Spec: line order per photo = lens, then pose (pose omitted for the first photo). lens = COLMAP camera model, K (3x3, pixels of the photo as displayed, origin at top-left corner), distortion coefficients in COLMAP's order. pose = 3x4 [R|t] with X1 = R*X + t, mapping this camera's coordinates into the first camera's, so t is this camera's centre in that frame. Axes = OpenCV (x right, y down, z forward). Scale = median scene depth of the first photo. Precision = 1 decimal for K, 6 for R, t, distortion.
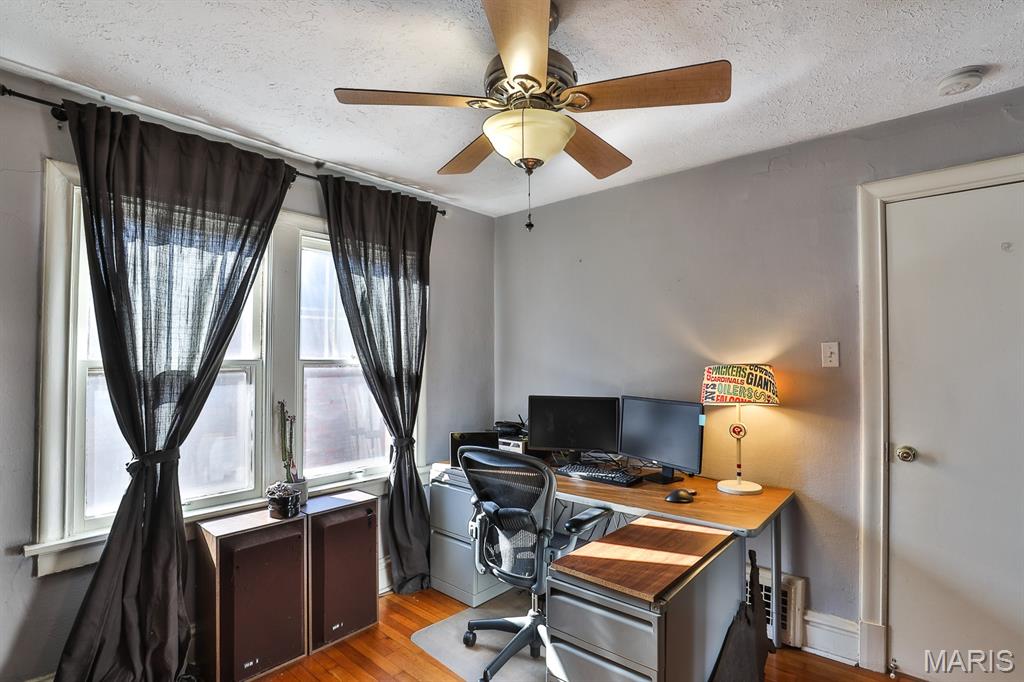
lens RADIAL K [[512.0, 0, 512.0], [0, 512.0, 341.0], [0, 0, 1]] dist [-0.023621, 0.000678]
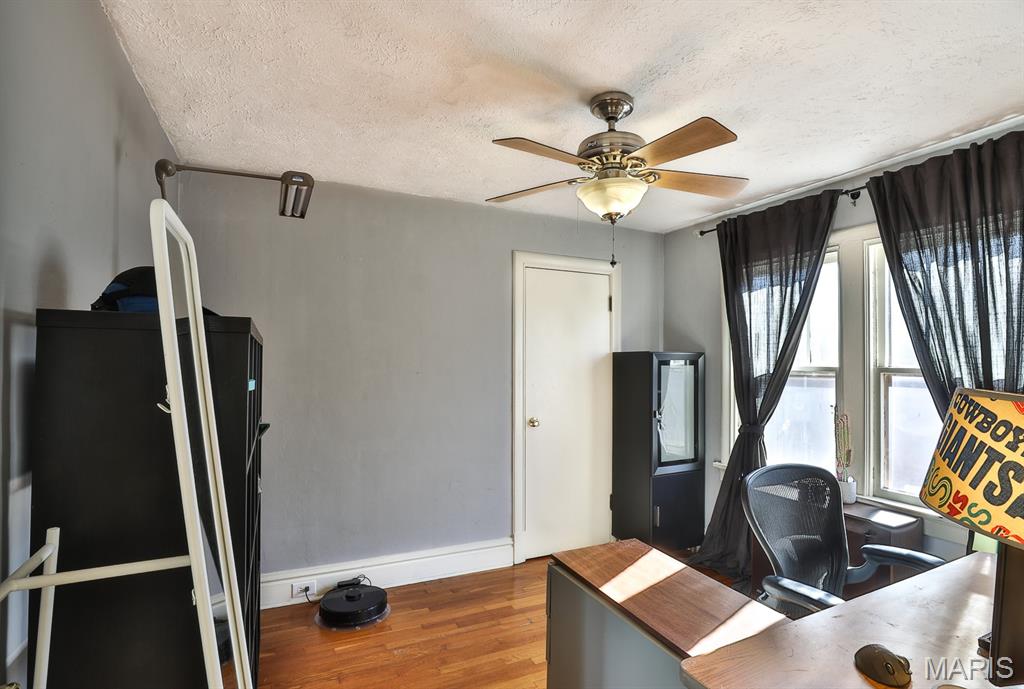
lens RADIAL K [[484.8, 0, 512.0], [0, 484.8, 344.5], [0, 0, 1]] dist [-0.000292, -0.000049]
pose [[-0.415776, -0.034028, -0.908830, 0.910890], [0.010088, 0.999066, -0.042021, 0.027365], [0.909411, -0.026640, -0.415045, 0.908541]]
